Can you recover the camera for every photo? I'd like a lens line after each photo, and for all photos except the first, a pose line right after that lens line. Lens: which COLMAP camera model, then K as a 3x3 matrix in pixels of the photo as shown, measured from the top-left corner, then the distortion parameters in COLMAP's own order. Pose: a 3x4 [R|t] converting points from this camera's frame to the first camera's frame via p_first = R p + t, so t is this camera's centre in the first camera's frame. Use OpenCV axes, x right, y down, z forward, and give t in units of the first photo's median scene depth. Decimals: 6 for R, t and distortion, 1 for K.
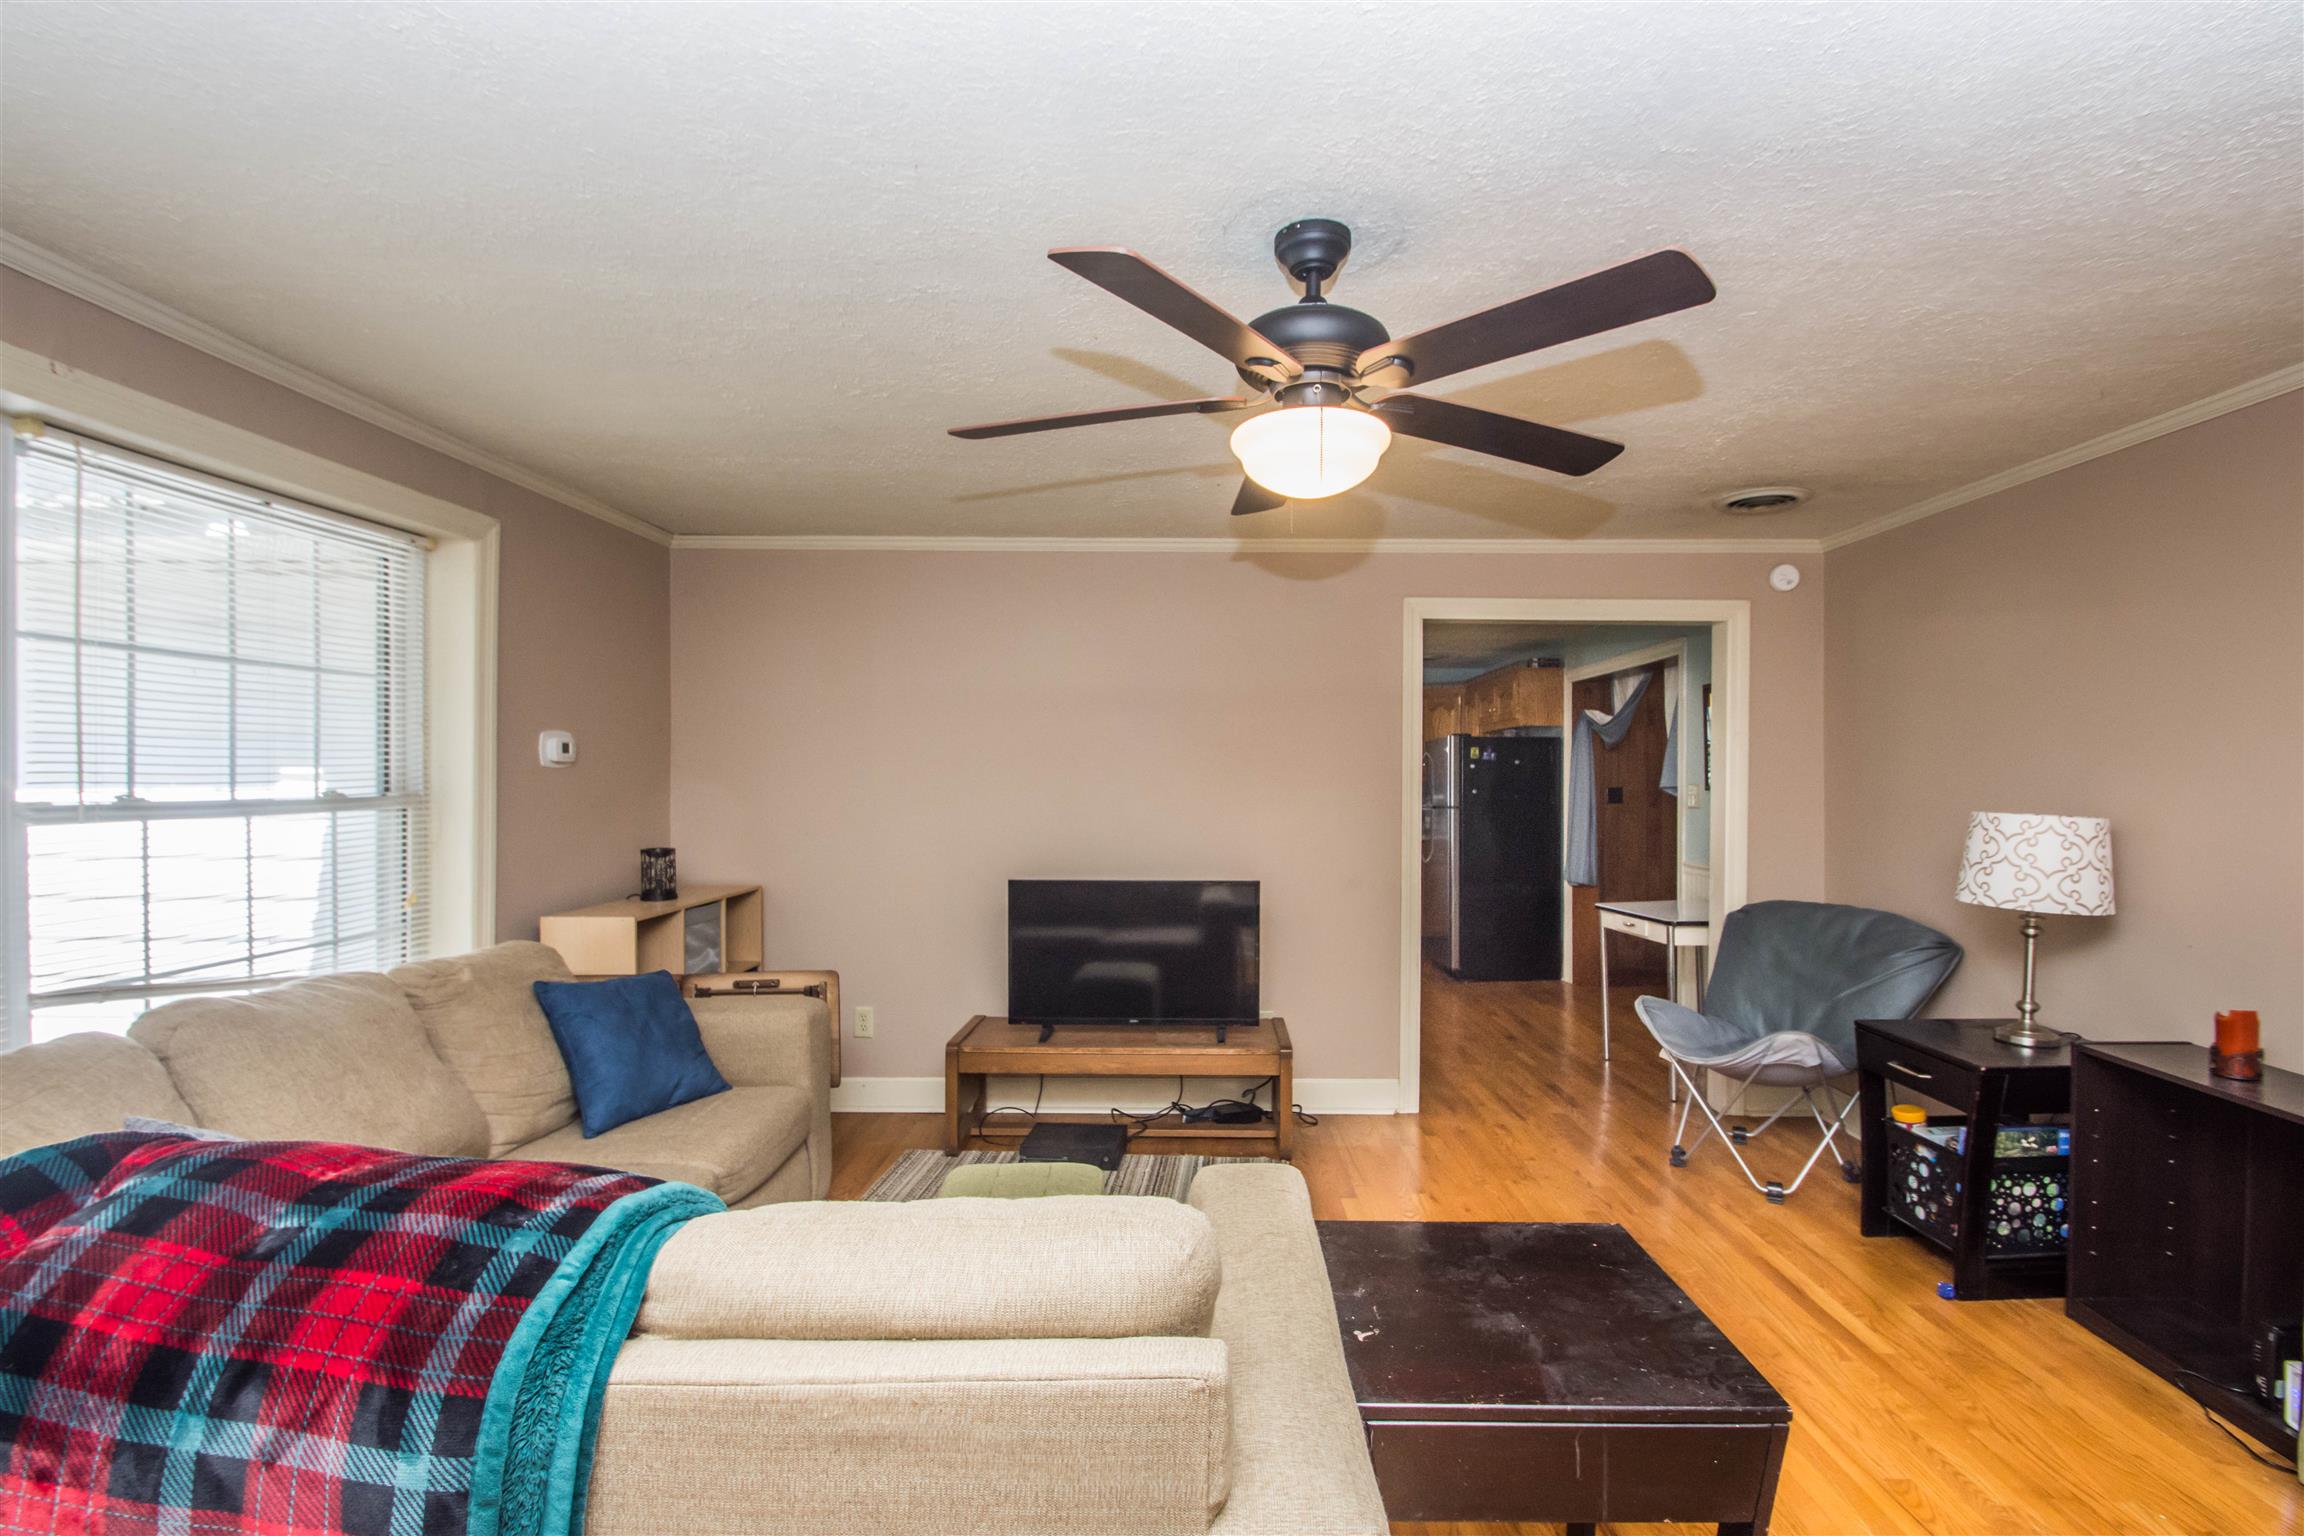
lens RADIAL K [[1028.2, 0, 1141.2], [0, 1028.2, 775.6], [0, 0, 1]] dist [0.010487, -0.014293]
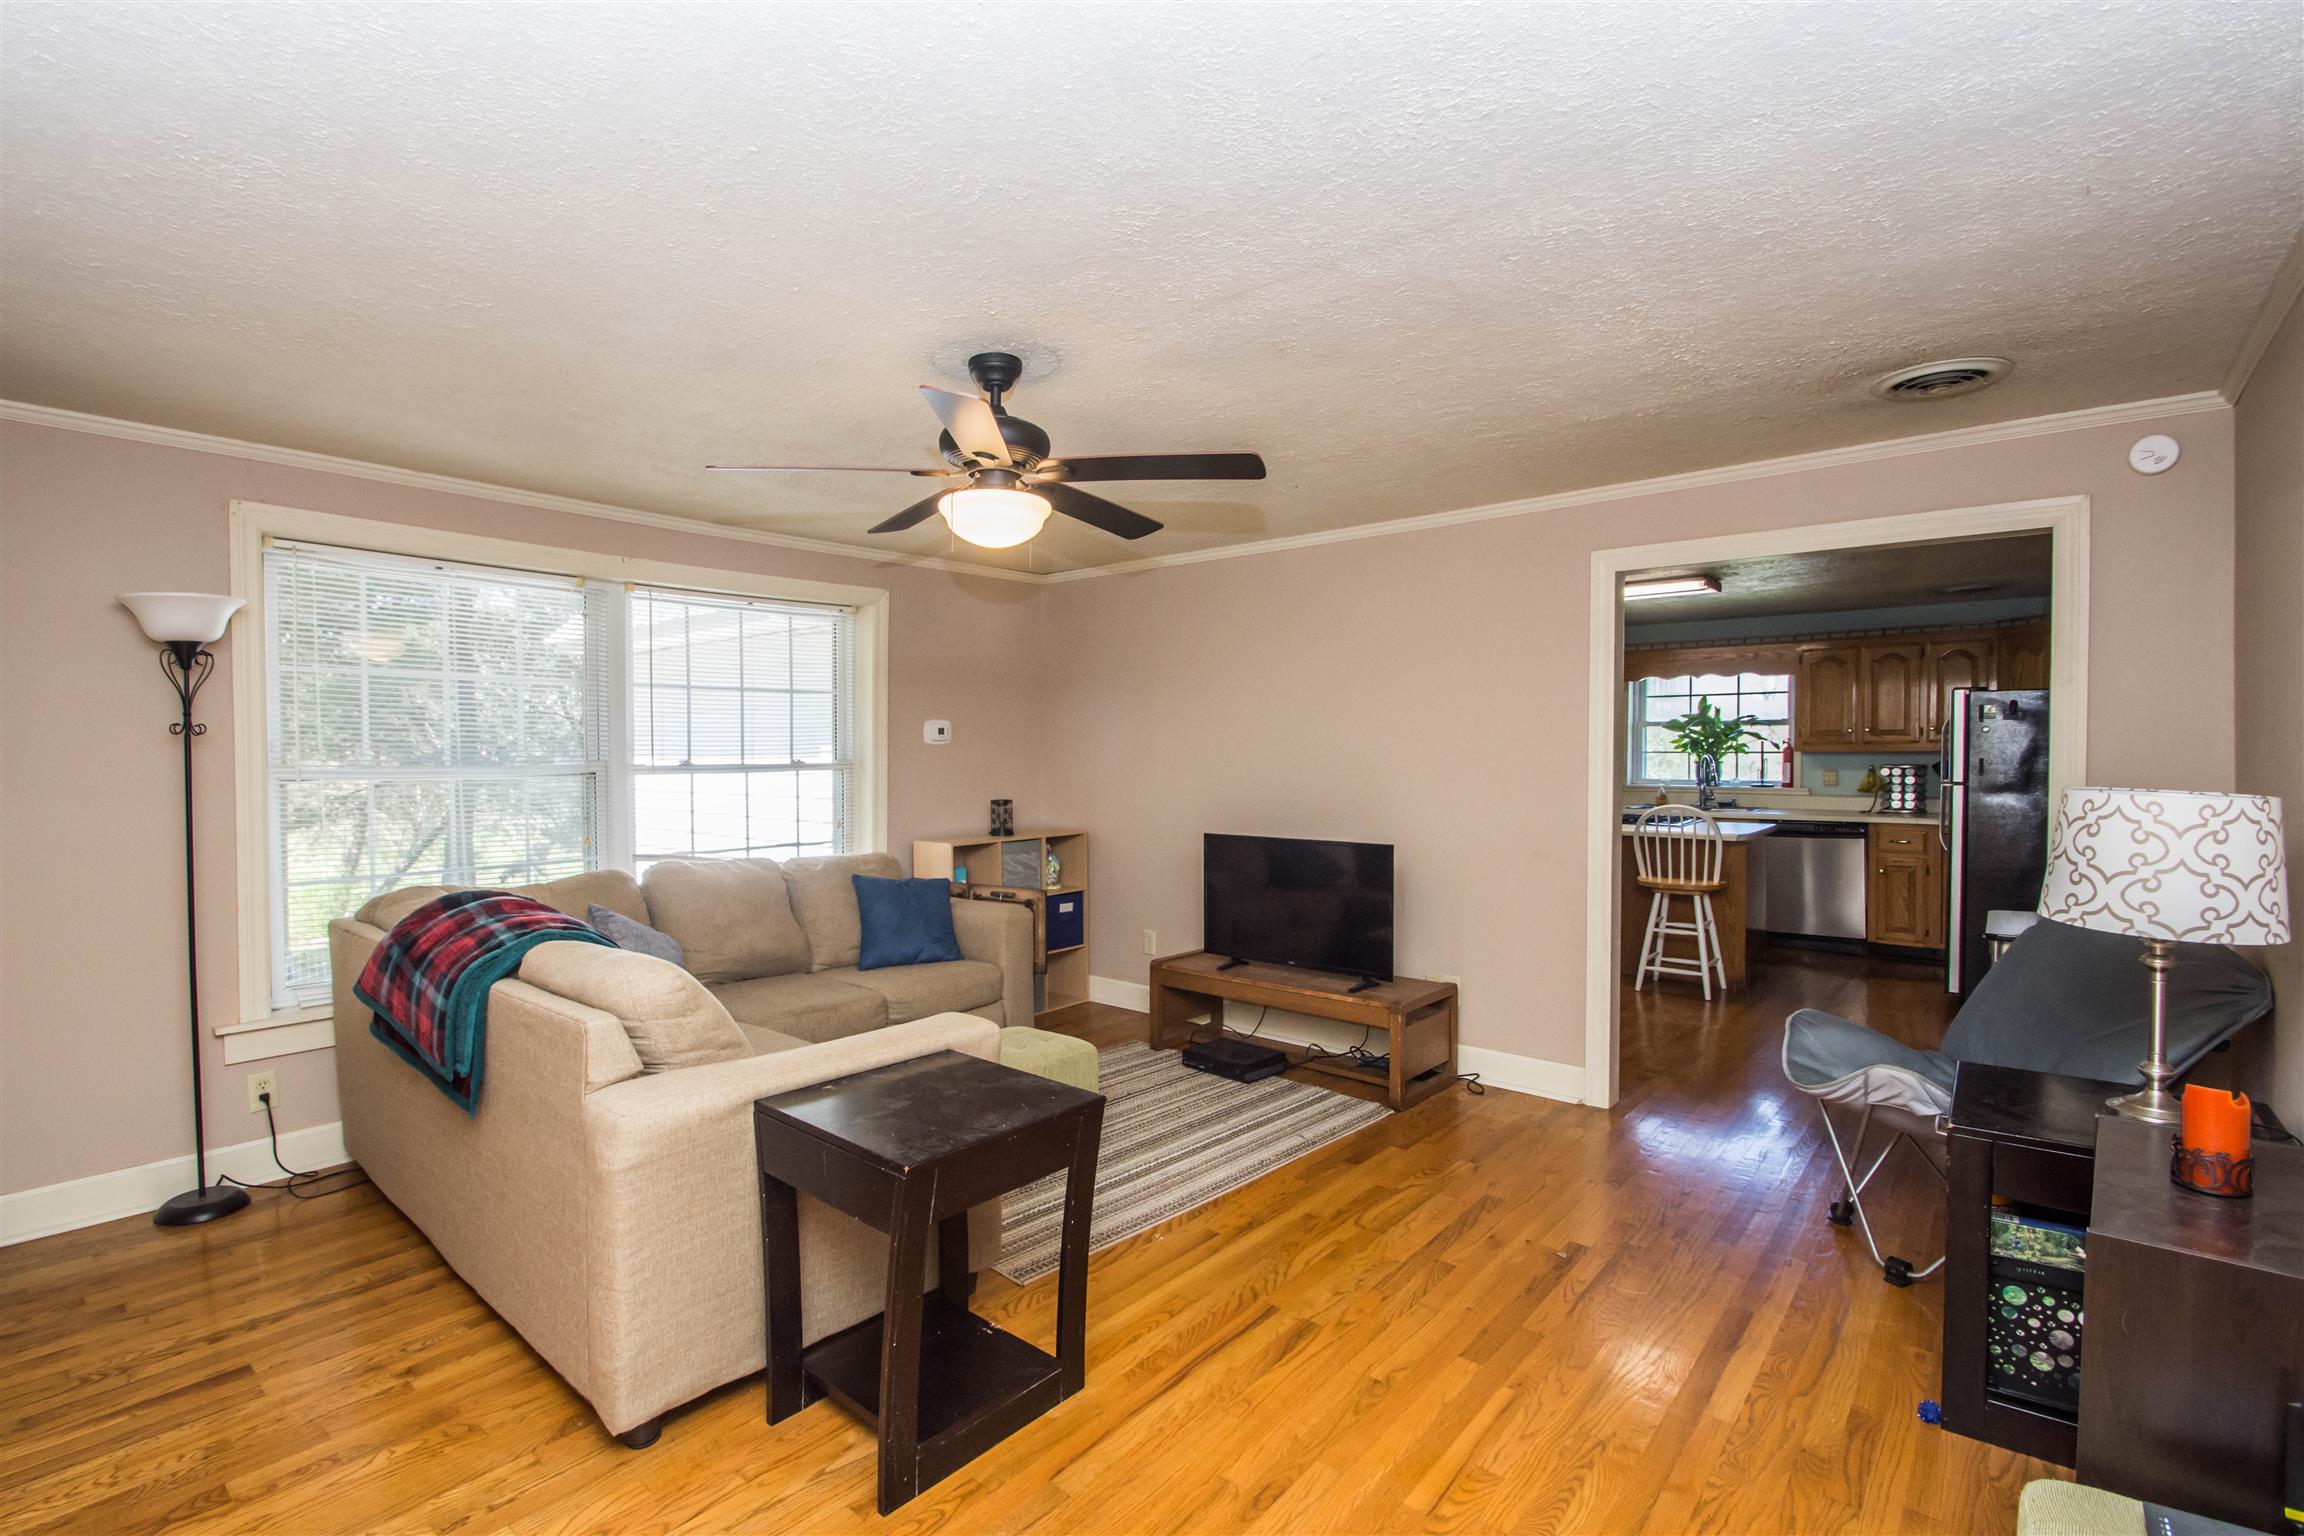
lens RADIAL K [[1037.3, 0, 1152.0], [0, 1037.3, 768.0], [0, 0, 1]] dist [0.001529, -0.014446]
pose [[0.757238, 0.004370, -0.653125, 0.756908], [0.006825, 0.999870, 0.014602, 0.006997], [0.653104, -0.015515, 0.757109, 0.045463]]
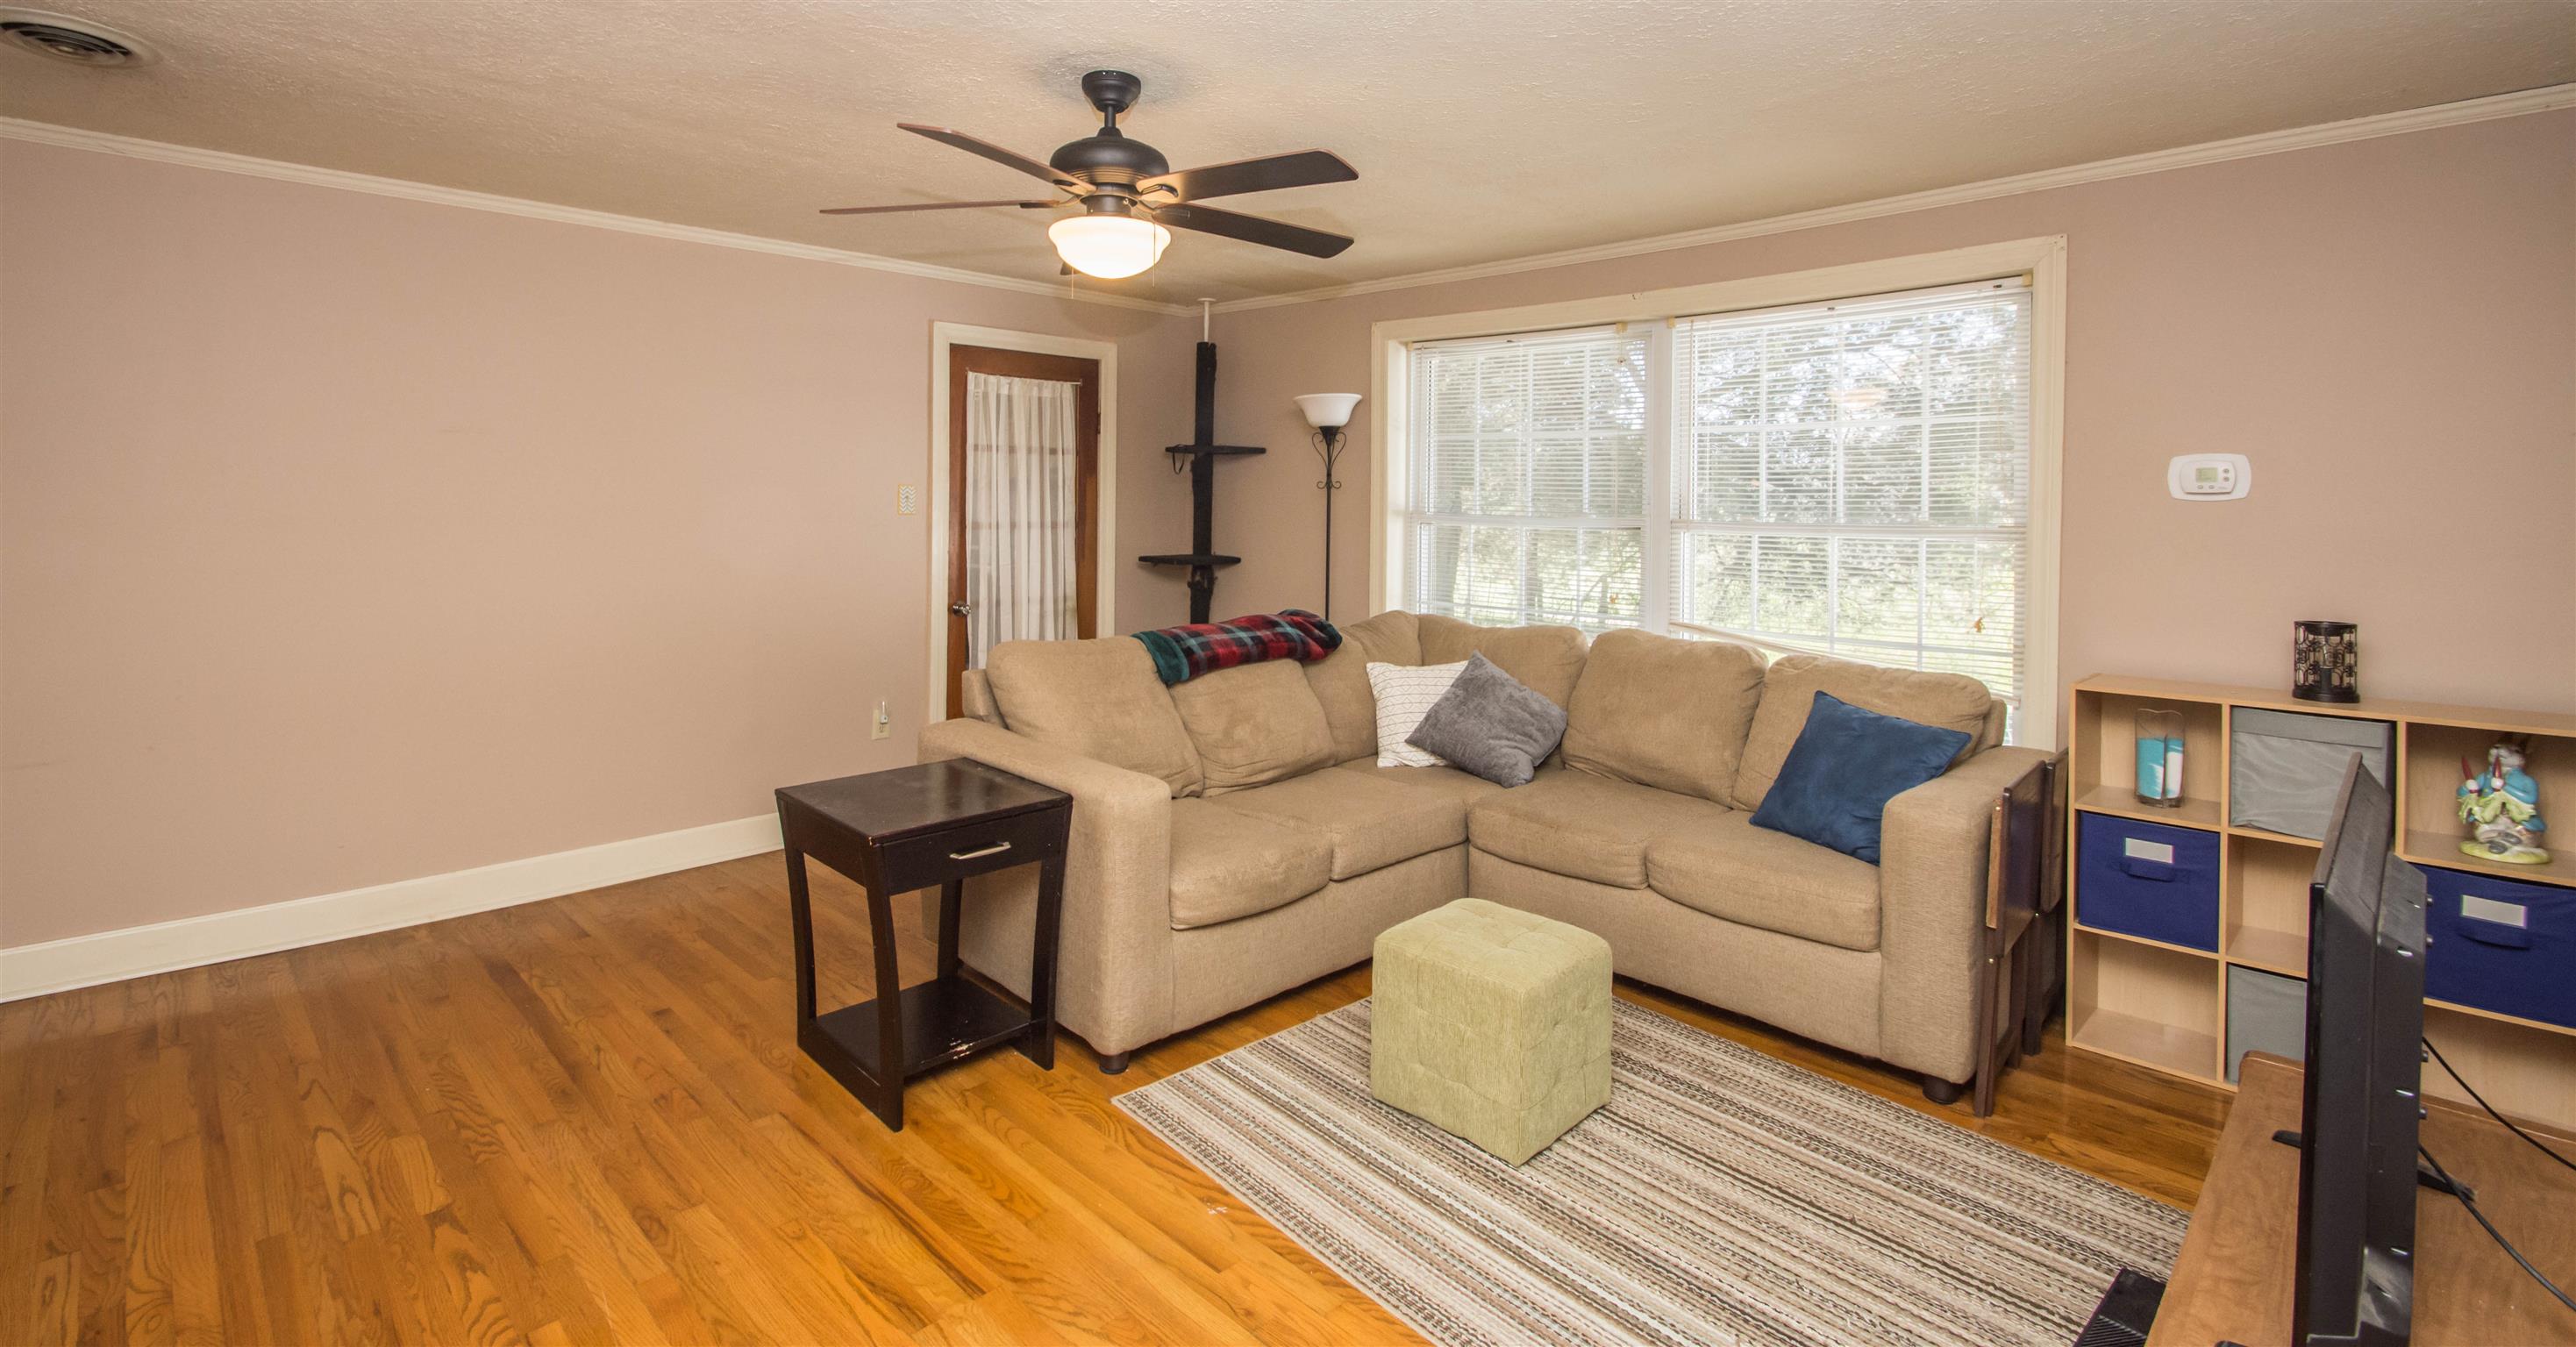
lens RADIAL K [[1149.6, 0, 1282.1], [0, 1149.6, 506.7], [0, 0, 1]] dist [-0.023428, -0.000066]
pose [[-0.716871, -0.009337, -0.697143, 0.623902], [-0.016009, 0.999867, 0.003071, 0.005638], [0.697022, 0.013362, -0.716925, 1.237929]]
